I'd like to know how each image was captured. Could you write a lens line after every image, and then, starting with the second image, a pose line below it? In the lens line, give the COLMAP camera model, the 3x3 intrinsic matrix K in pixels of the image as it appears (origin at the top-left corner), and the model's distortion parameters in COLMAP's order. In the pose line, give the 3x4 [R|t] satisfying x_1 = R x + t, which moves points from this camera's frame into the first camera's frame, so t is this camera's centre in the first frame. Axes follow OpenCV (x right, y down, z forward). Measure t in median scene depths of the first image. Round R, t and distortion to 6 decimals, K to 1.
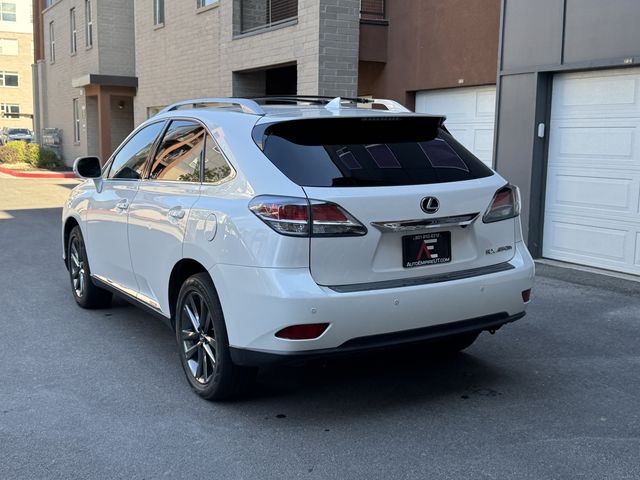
lens RADIAL K [[764.1, 0, 320.0], [0, 764.1, 240.0], [0, 0, 1]] dist [0.181852, -0.471329]
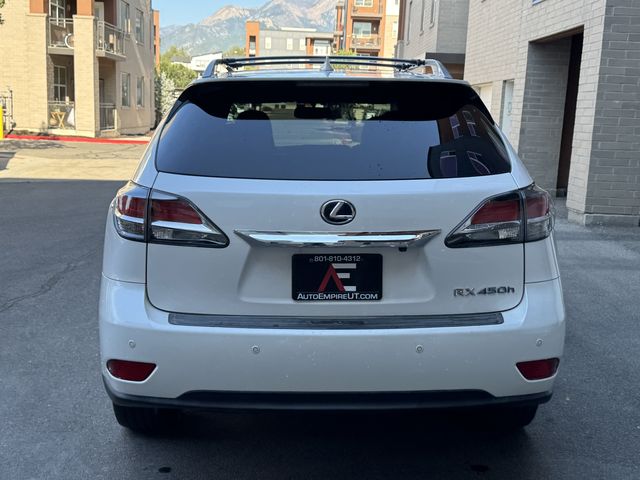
lens RADIAL K [[766.3, 0, 309.0], [0, 766.3, 242.2], [0, 0, 1]] dist [0.193250, -0.480692]
pose [[0.873745, 0.100163, -0.475958, 0.417221], [-0.087796, 0.994971, 0.048214, -0.047003], [0.478394, -0.000340, 0.878145, 0.379193]]
